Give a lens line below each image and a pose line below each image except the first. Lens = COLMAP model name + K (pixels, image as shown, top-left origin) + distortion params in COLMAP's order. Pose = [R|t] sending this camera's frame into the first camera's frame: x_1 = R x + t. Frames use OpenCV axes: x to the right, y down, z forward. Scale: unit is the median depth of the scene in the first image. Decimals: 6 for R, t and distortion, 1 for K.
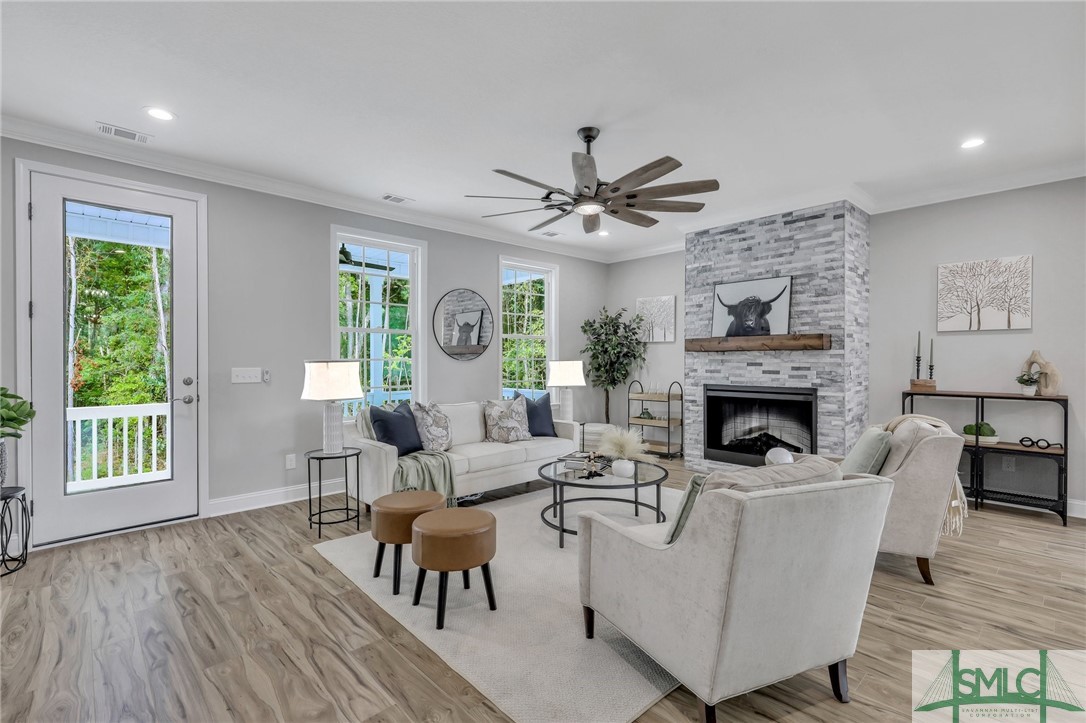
lens RADIAL K [[494.5, 0, 543.0], [0, 494.5, 361.5], [0, 0, 1]] dist [0.002517, 0.000322]
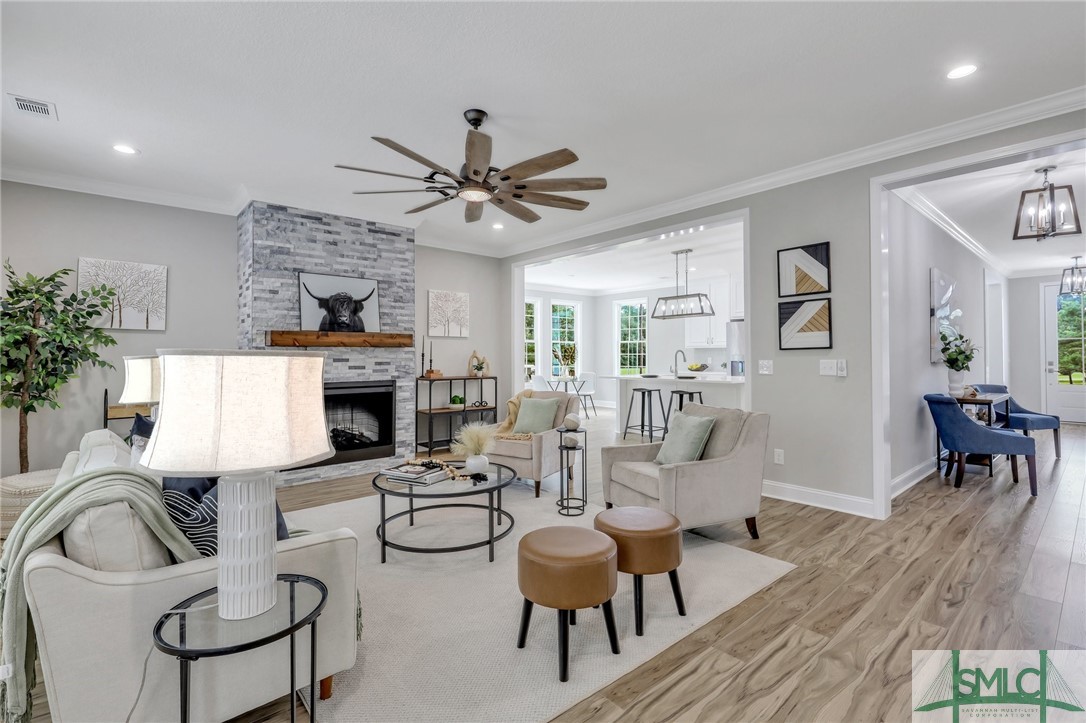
lens RADIAL K [[492.9, 0, 544.5], [0, 492.9, 348.5], [0, 0, 1]] dist [0.001620, 0.000024]
pose [[0.042215, 0.017367, 0.998958, -0.576316], [0.006376, 0.999824, -0.017651, 0.002223], [-0.999088, 0.007115, 0.042097, 0.571091]]
